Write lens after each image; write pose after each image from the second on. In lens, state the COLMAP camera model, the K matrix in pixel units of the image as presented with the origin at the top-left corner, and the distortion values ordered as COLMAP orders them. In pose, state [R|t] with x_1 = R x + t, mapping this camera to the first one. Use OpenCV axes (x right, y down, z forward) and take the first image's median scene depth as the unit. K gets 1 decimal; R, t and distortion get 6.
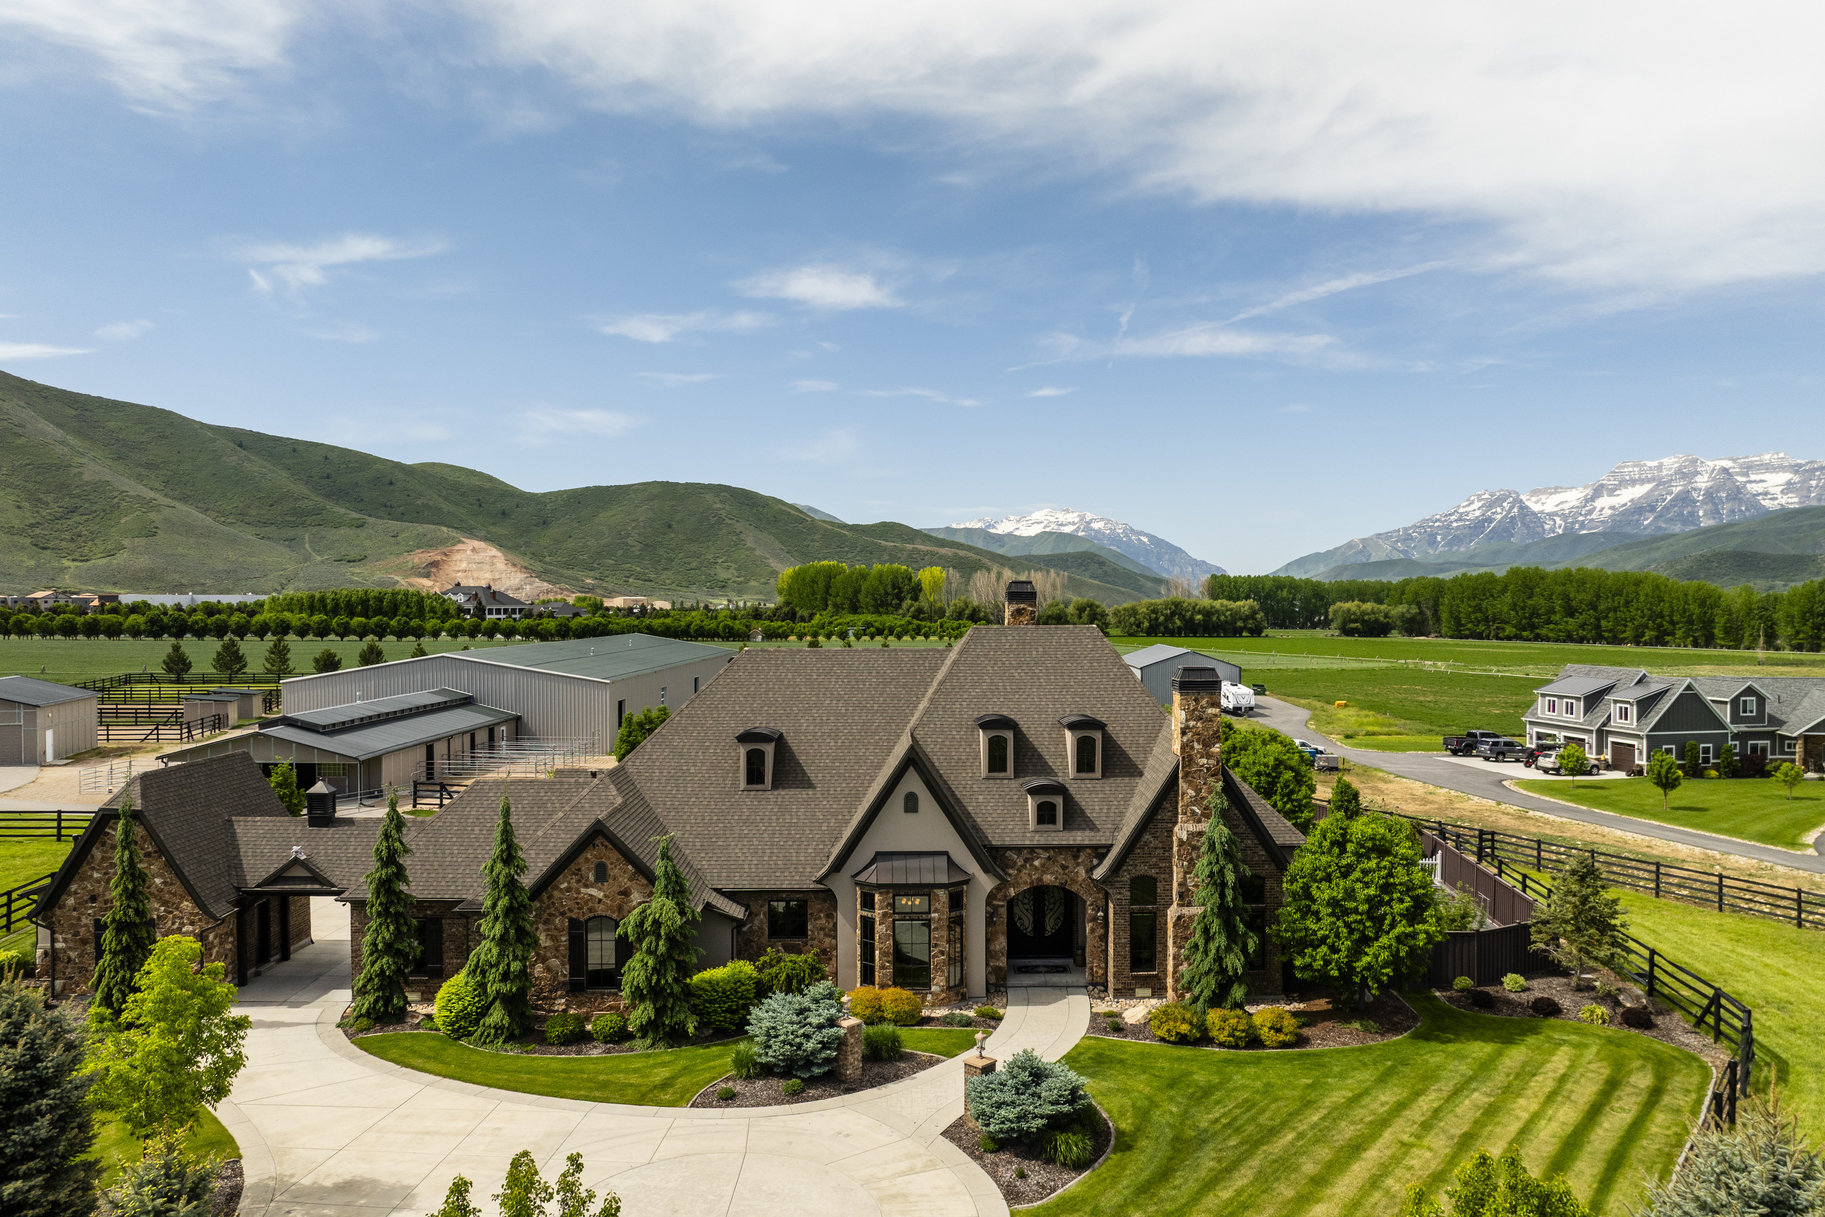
lens RADIAL K [[1287.0, 0, 915.4], [0, 1287.0, 610.0], [0, 0, 1]] dist [-0.036586, -0.003495]
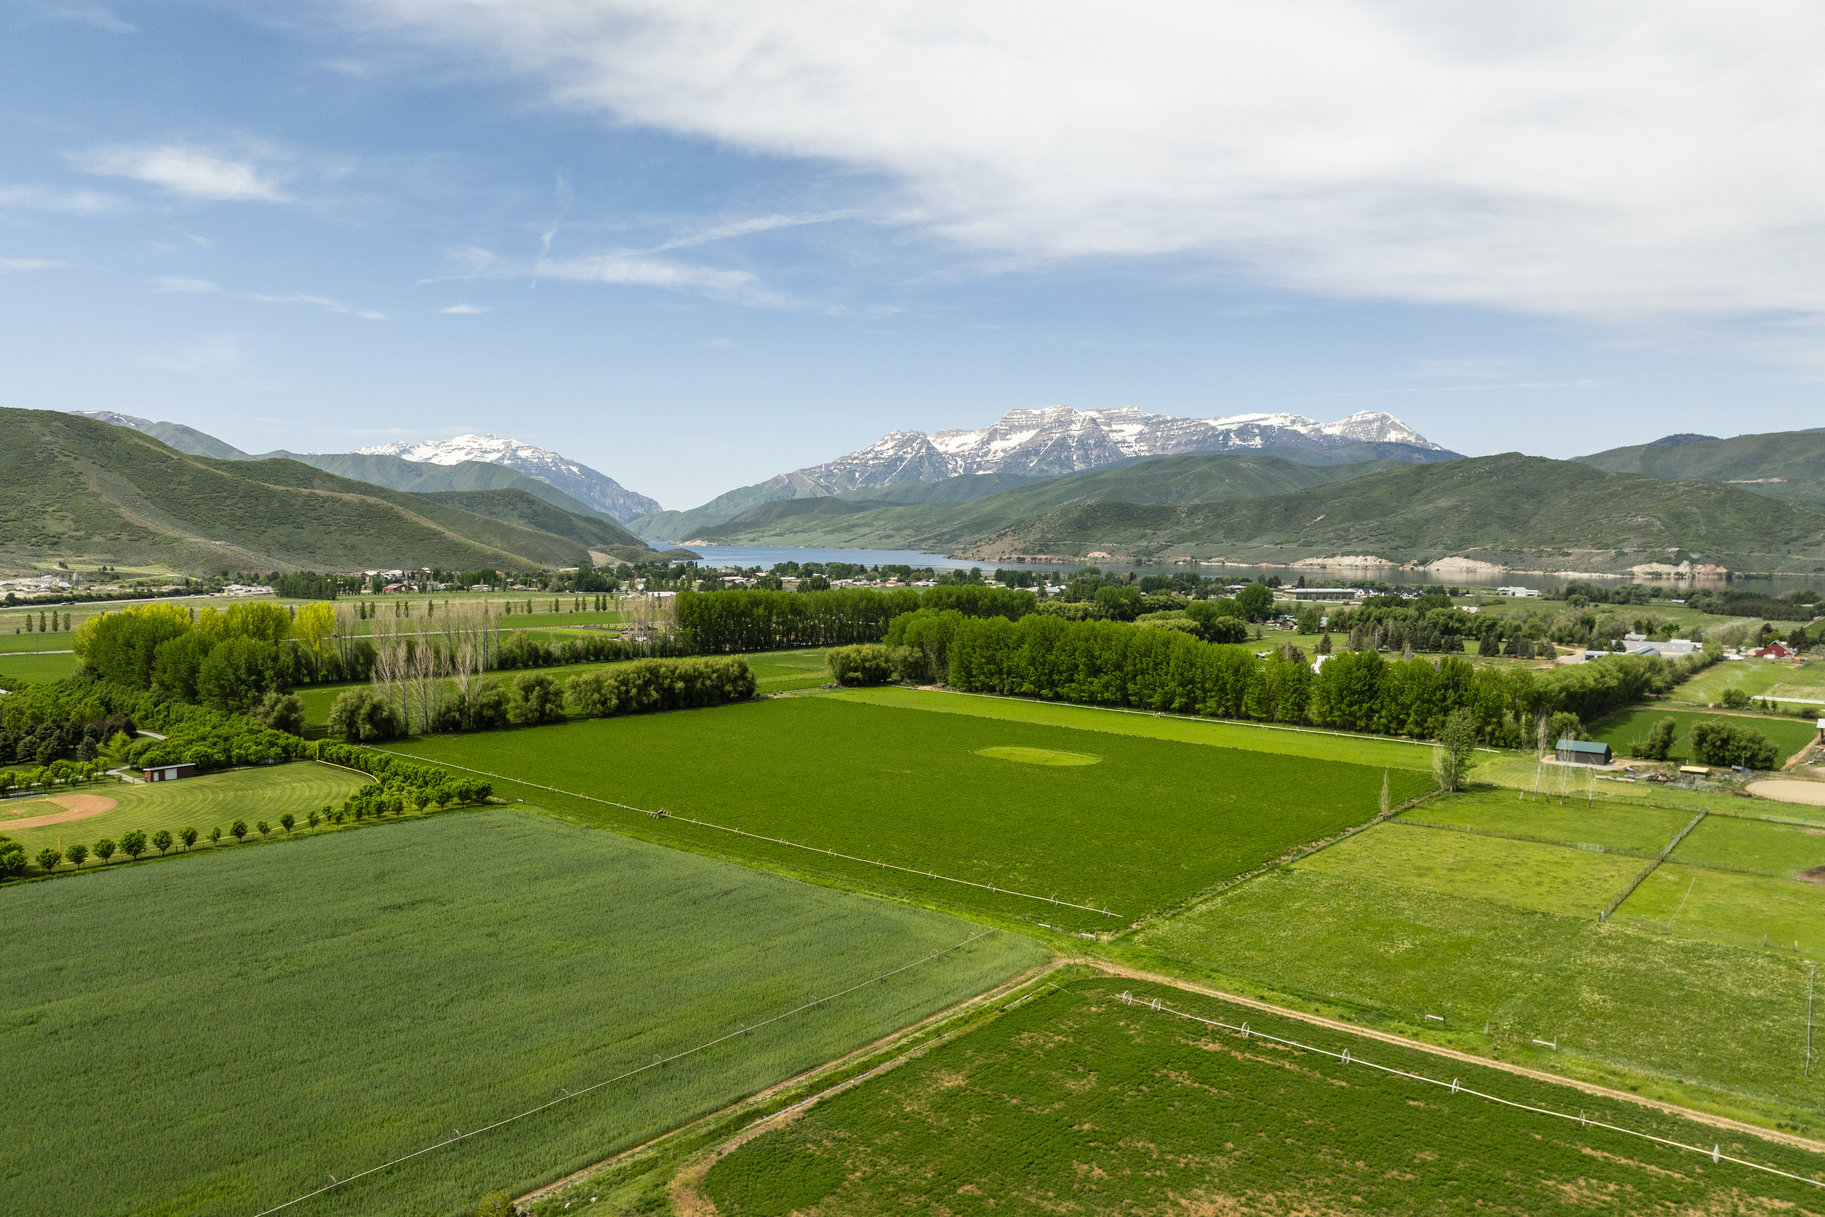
lens RADIAL K [[1287.0, 0, 915.4], [0, 1287.0, 610.0], [0, 0, 1]] dist [-0.036586, -0.003495]
pose [[0.906573, -0.022822, 0.421431, 0.098698], [-0.000463, 0.998482, 0.055068, -0.445012], [-0.422048, -0.050119, 0.905187, 1.159442]]
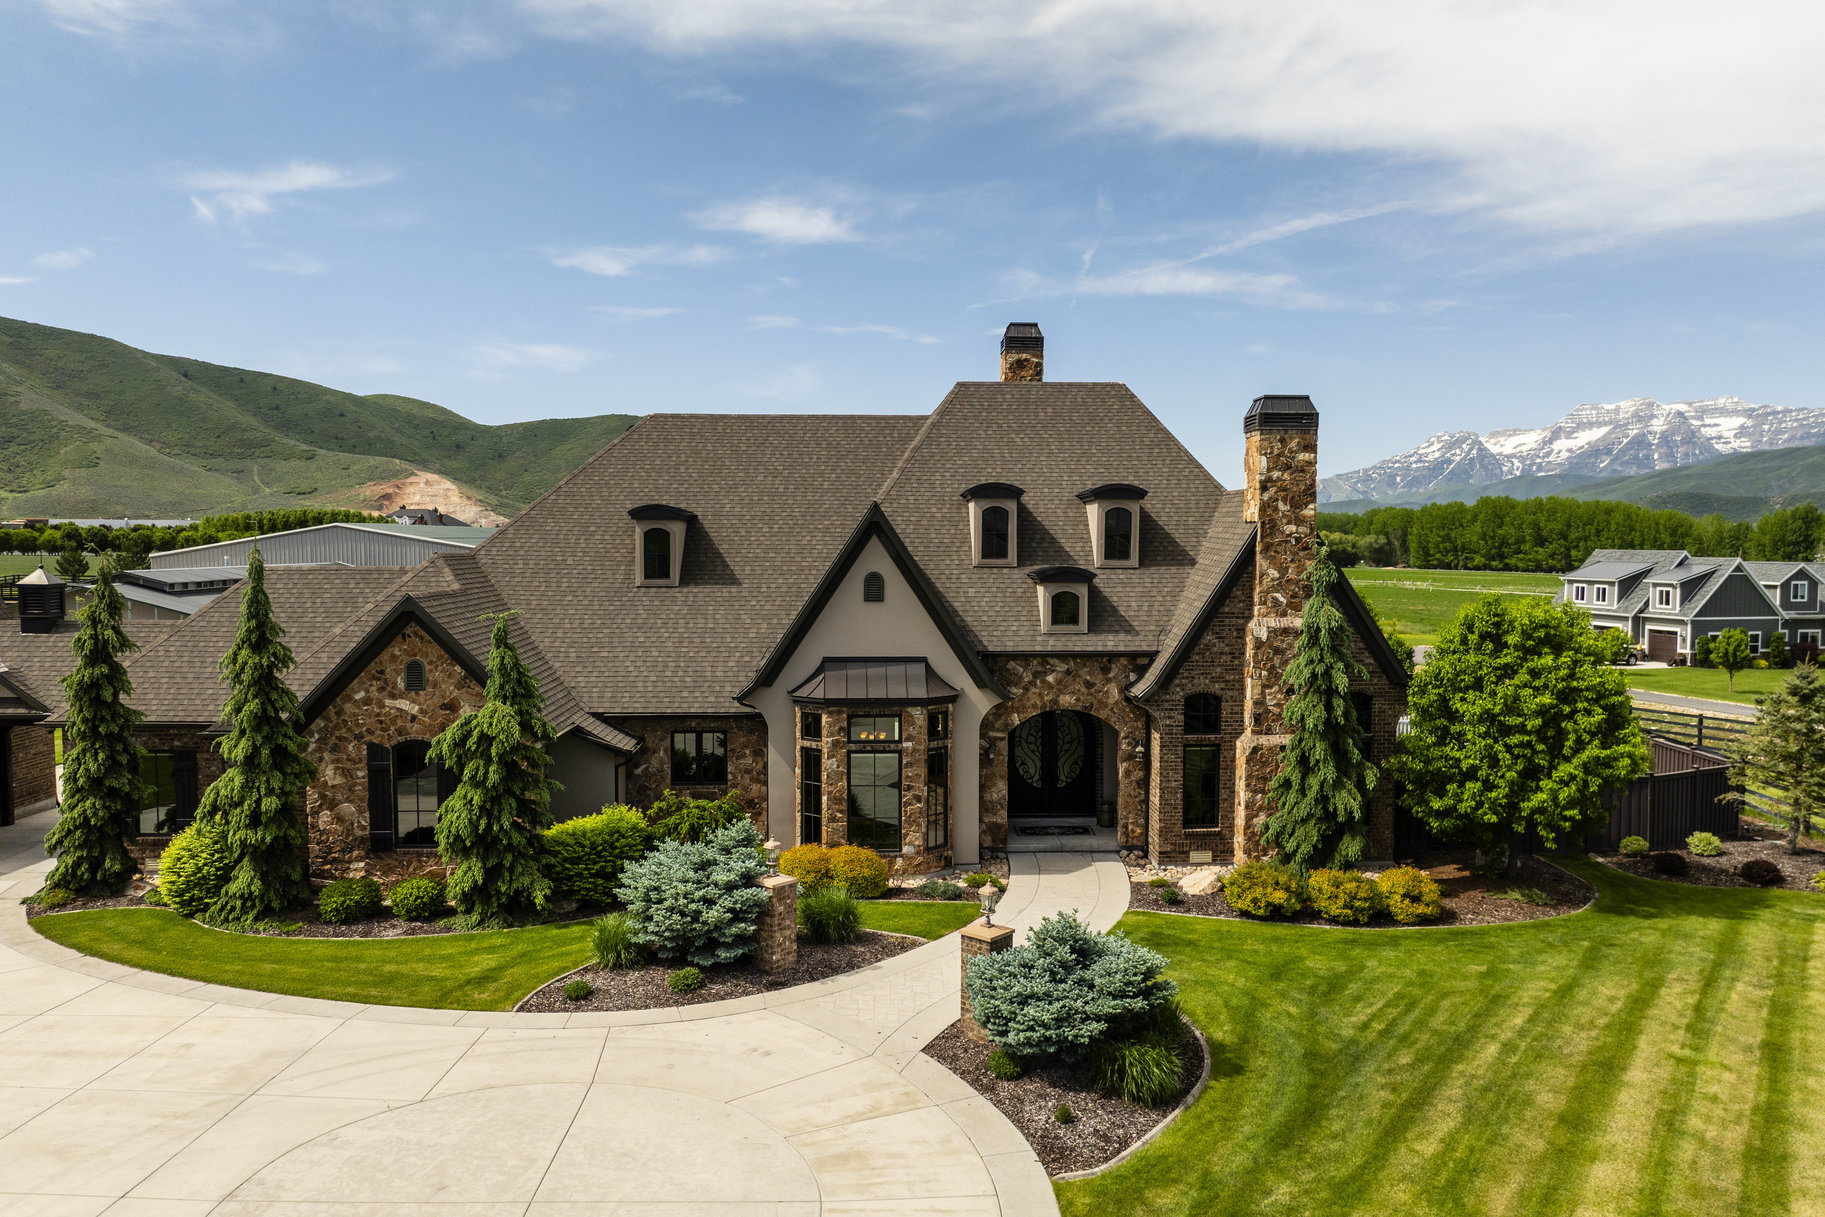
lens RADIAL K [[1288.4, 0, 915.3], [0, 1288.4, 607.1], [0, 0, 1]] dist [-0.040034, 0.001346]
pose [[0.999560, 0.002695, 0.029539, -0.000551], [-0.004026, 0.998975, 0.045092, 0.047545], [-0.029388, -0.045191, 0.998546, 0.111102]]
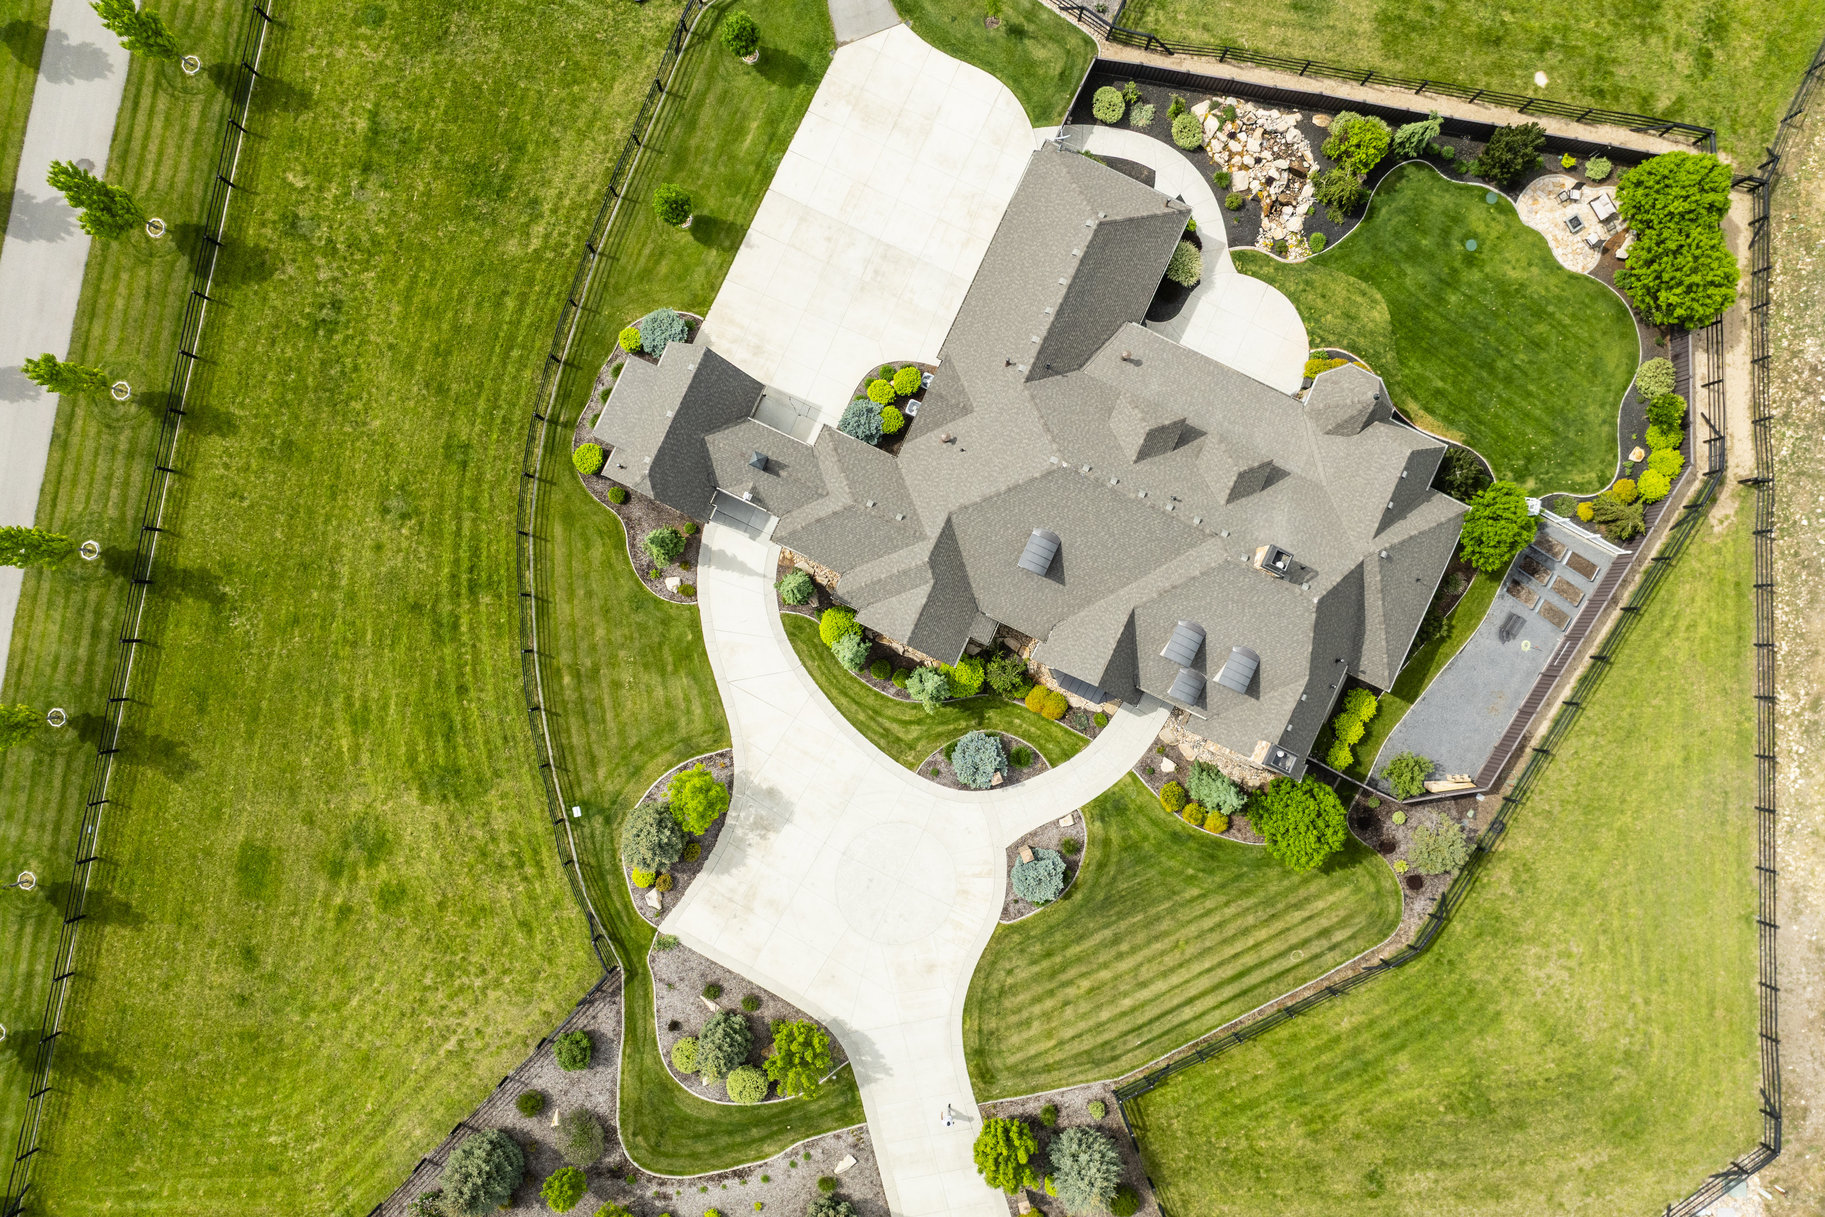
lens RADIAL K [[1287.0, 0, 915.4], [0, 1287.0, 610.0], [0, 0, 1]] dist [-0.036586, -0.003495]
pose [[0.899872, 0.436084, 0.007825, -0.092389], [-0.019356, 0.022007, 0.999570, -0.529469], [0.435724, -0.899637, 0.028244, 0.343285]]
